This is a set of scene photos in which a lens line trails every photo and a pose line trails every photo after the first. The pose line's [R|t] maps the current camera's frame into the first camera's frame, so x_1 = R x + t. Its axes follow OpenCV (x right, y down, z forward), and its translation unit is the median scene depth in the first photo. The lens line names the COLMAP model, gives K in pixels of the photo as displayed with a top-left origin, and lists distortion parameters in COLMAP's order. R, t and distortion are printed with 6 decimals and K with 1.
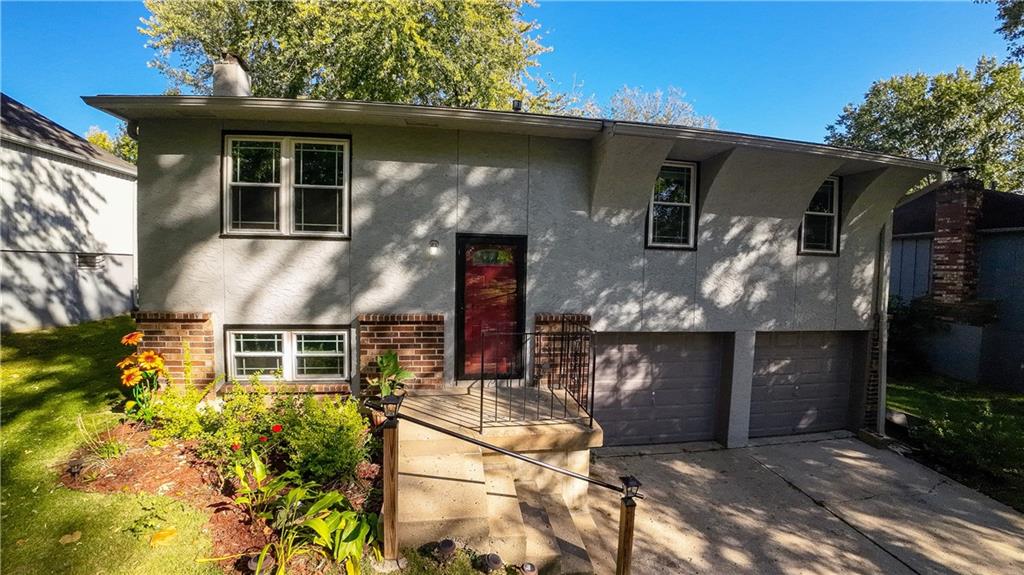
lens RADIAL K [[367.1, 0, 519.5], [0, 367.1, 287.4], [0, 0, 1]] dist [-0.056945, 0.002384]
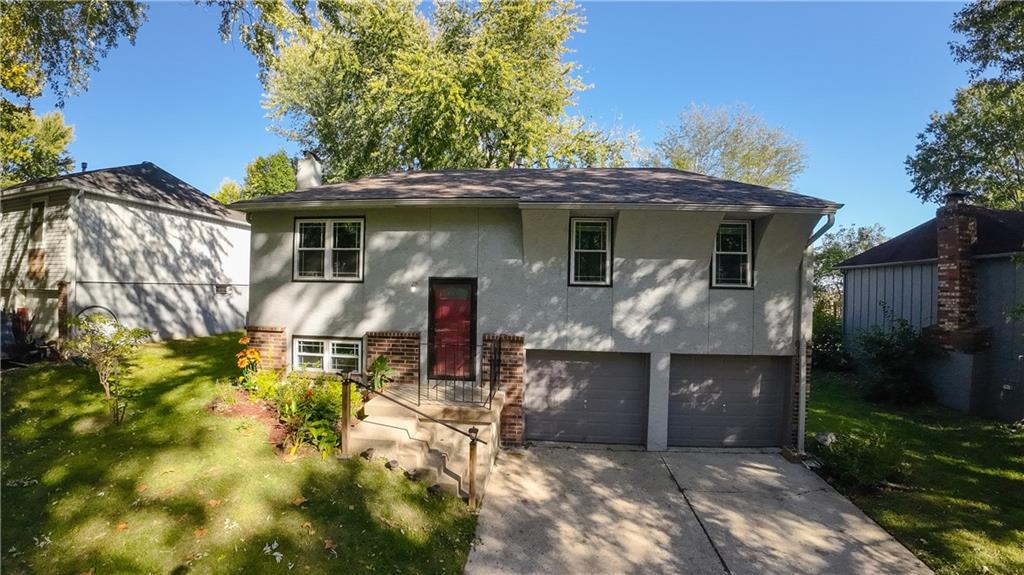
lens RADIAL K [[392.7, 0, 512.0], [0, 392.7, 287.5], [0, 0, 1]] dist [-0.091477, 0.000348]
pose [[0.972553, -0.005117, -0.232626, 0.450410], [-0.010075, 0.997895, -0.064071, -0.008932], [0.232464, 0.064656, 0.970454, -0.387424]]
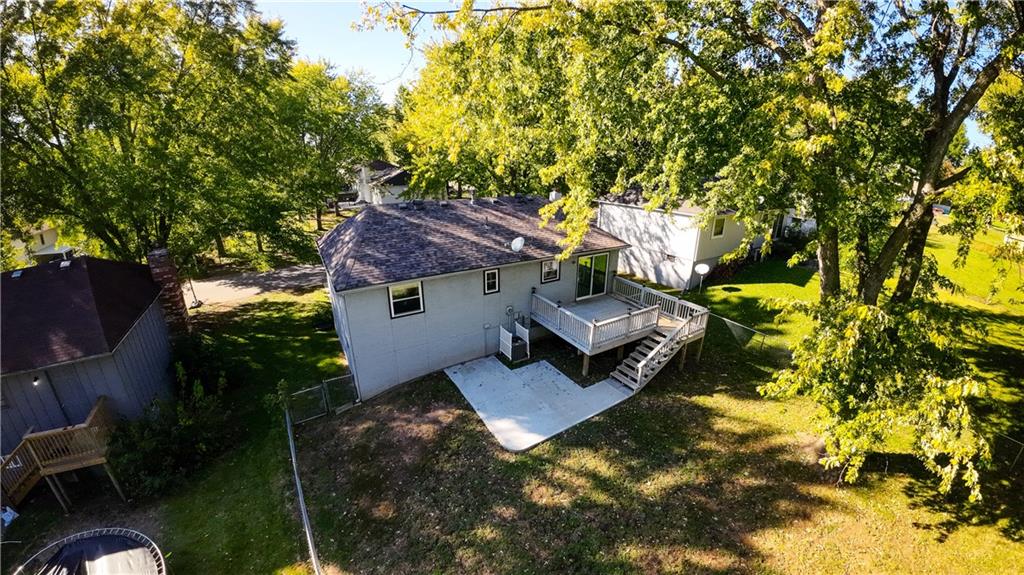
lens RADIAL K [[367.1, 0, 519.5], [0, 367.1, 287.4], [0, 0, 1]] dist [-0.056945, 0.002384]
pose [[-0.920552, 0.111189, -0.374460, 0.788200], [-0.041911, 0.924984, 0.377688, -1.318356], [0.388364, 0.363376, -0.846836, 4.747666]]
